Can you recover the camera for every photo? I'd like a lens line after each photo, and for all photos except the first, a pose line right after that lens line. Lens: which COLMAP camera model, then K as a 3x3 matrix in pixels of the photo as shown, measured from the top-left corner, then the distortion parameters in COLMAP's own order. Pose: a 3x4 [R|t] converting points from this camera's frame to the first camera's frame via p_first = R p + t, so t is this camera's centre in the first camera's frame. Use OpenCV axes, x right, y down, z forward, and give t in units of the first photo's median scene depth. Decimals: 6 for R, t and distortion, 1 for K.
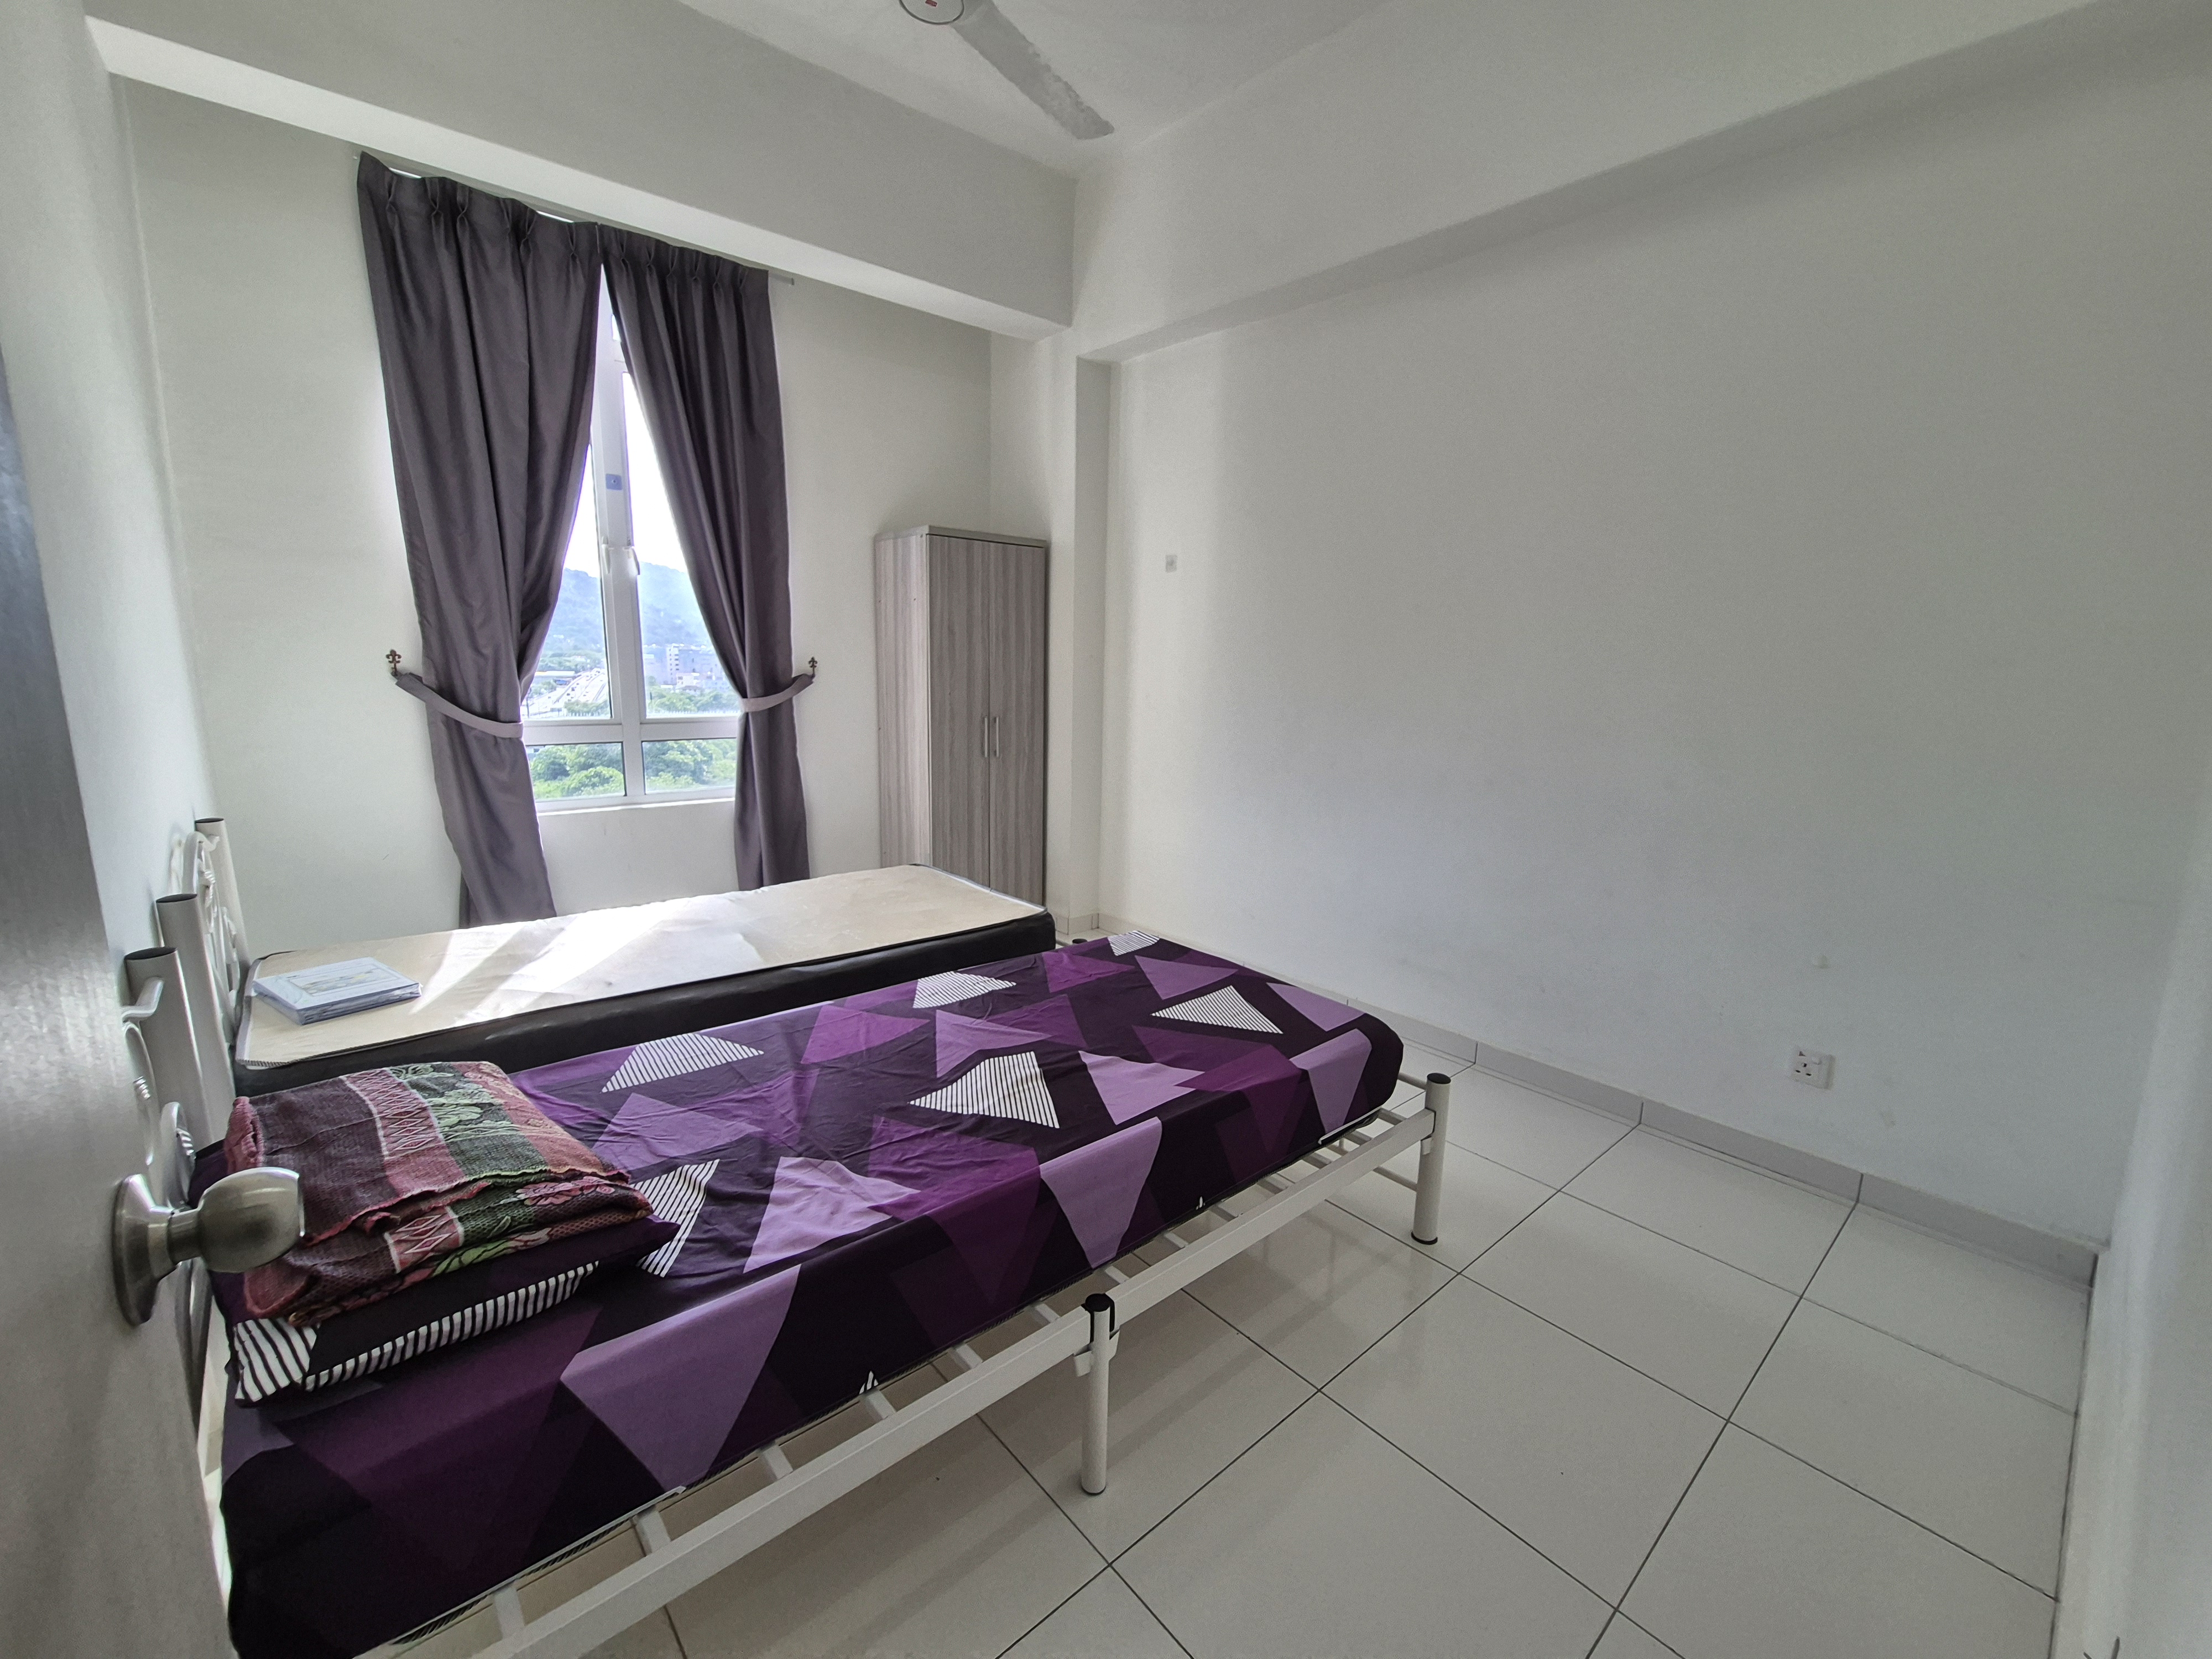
lens RADIAL K [[909.9, 0, 1110.3], [0, 909.9, 828.0], [0, 0, 1]] dist [0.001250, 0.001010]
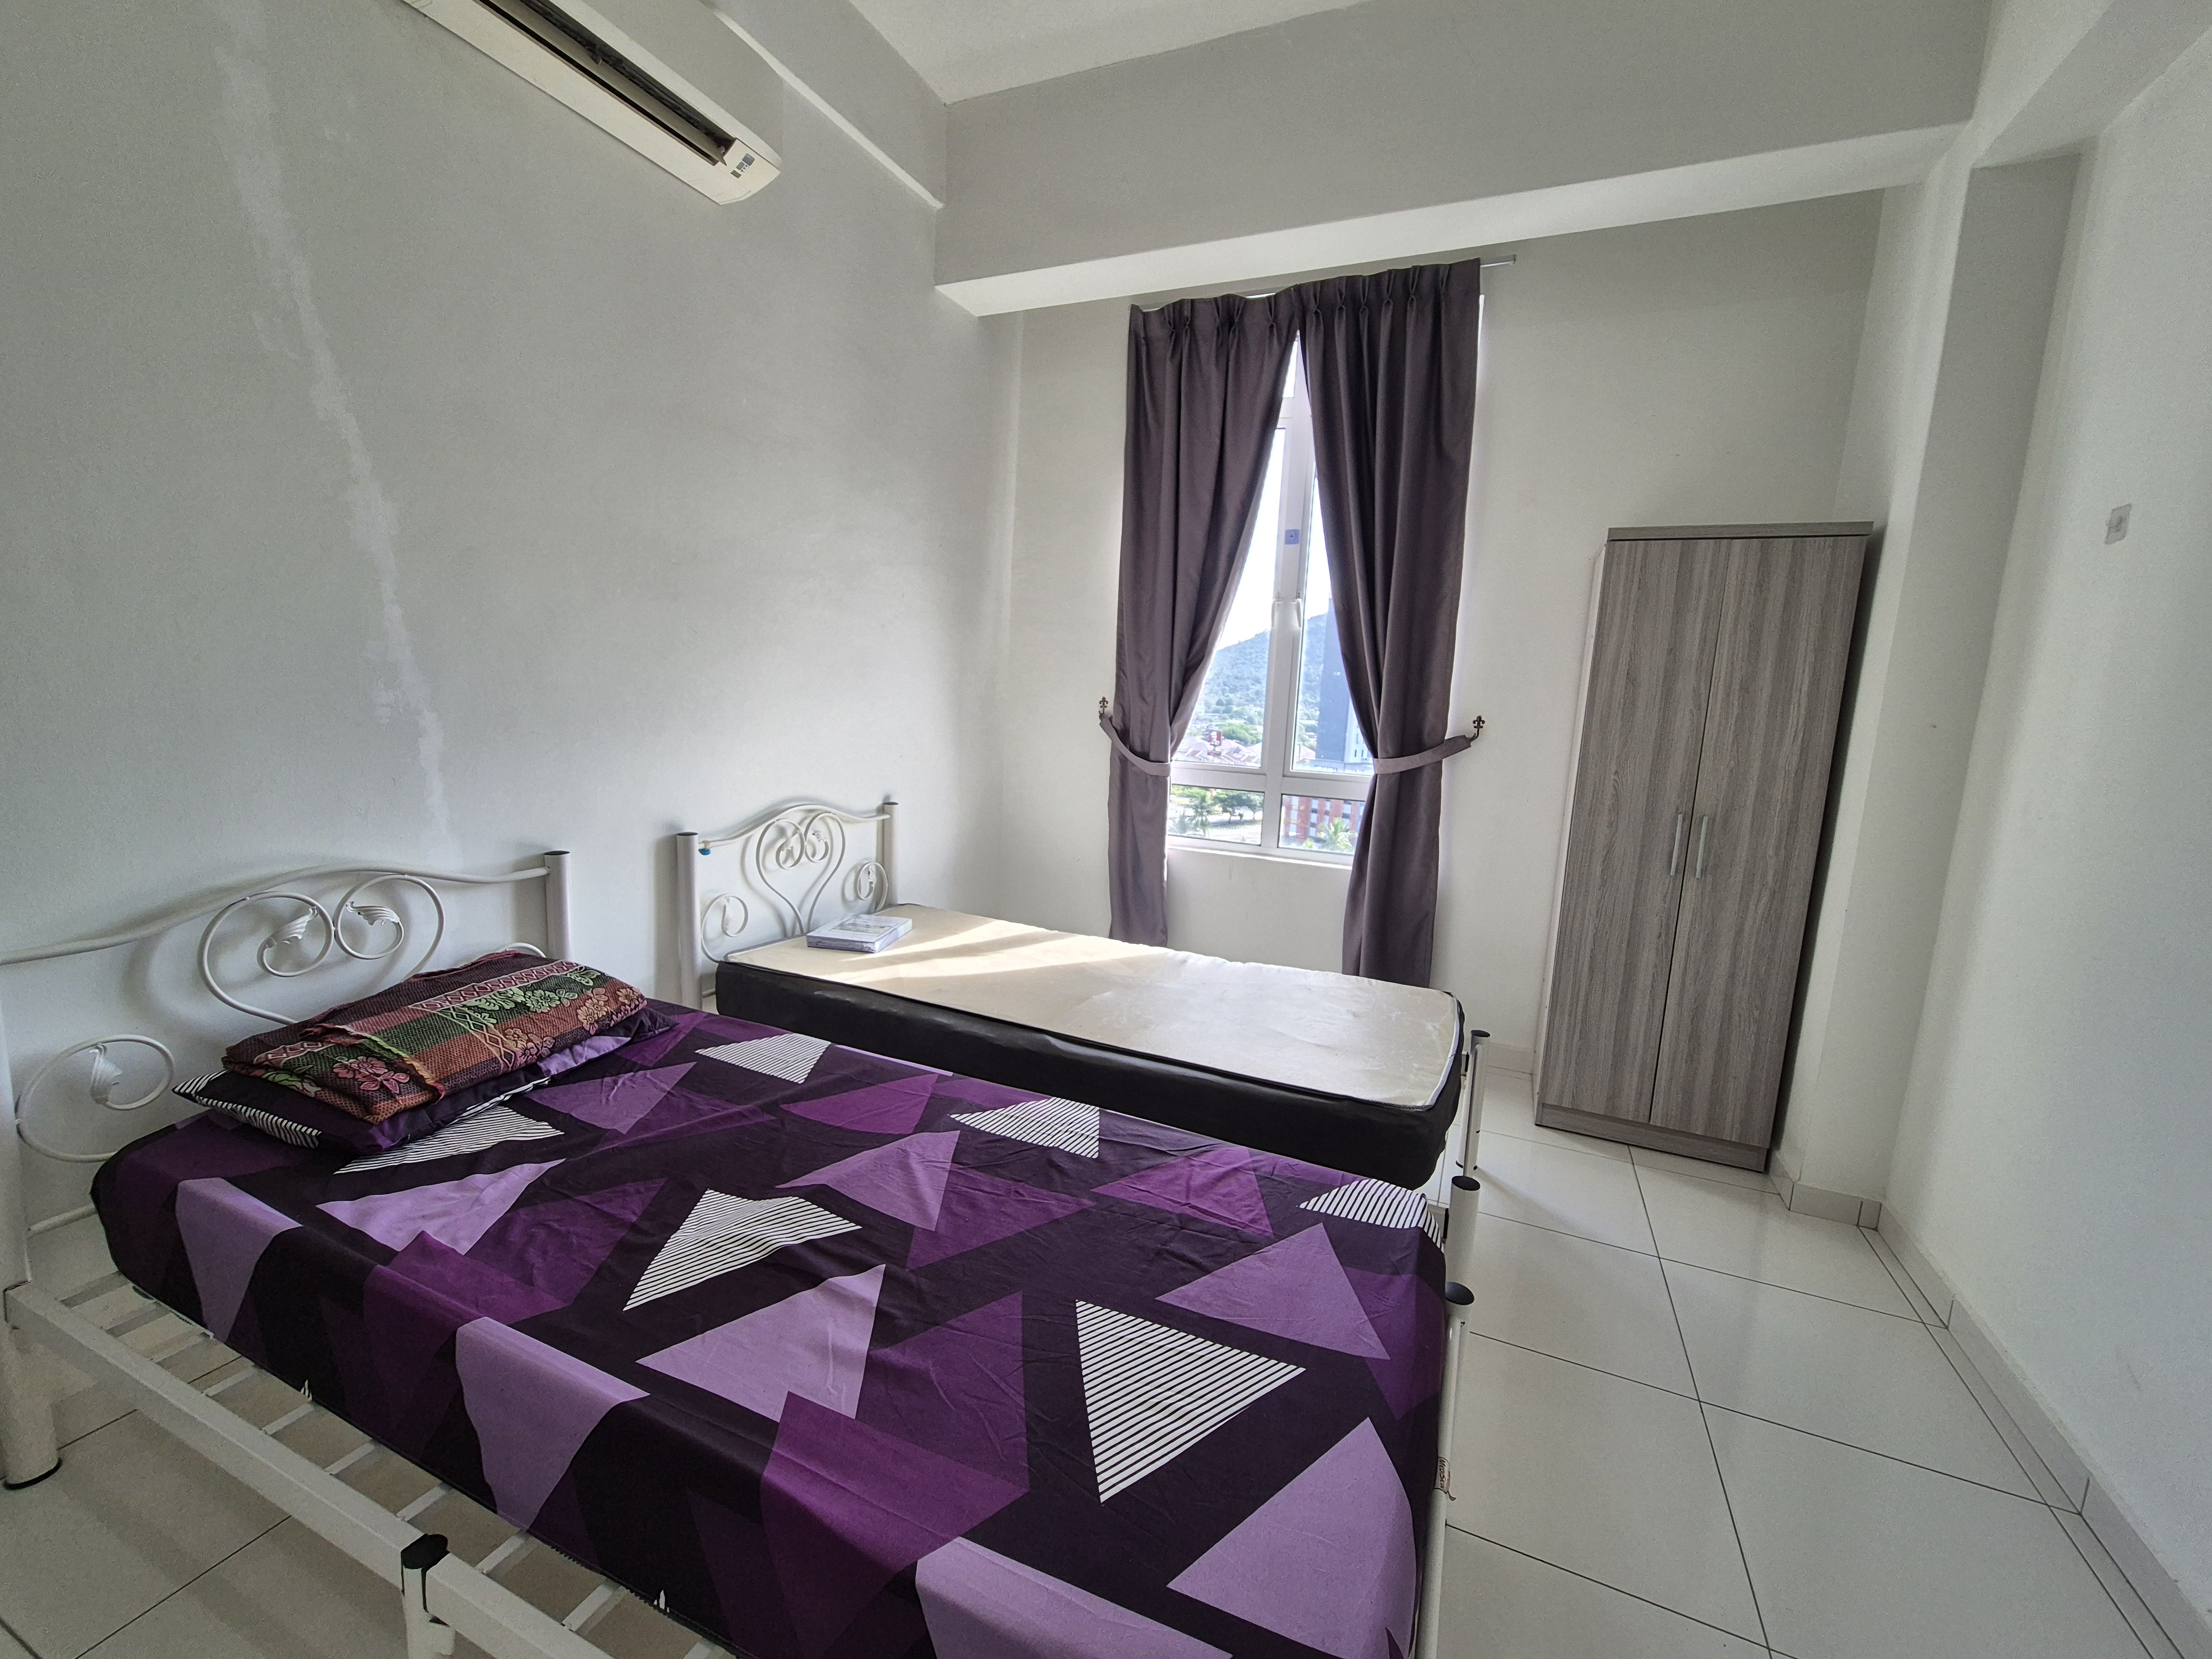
lens RADIAL K [[909.9, 0, 1108.0], [0, 909.9, 832.0], [0, 0, 1]] dist [0.001250, 0.001010]
pose [[0.430468, 0.132938, -0.892762, 0.332039], [-0.204790, 0.977685, 0.046839, -0.071260], [0.879067, 0.162666, 0.448086, 0.455285]]
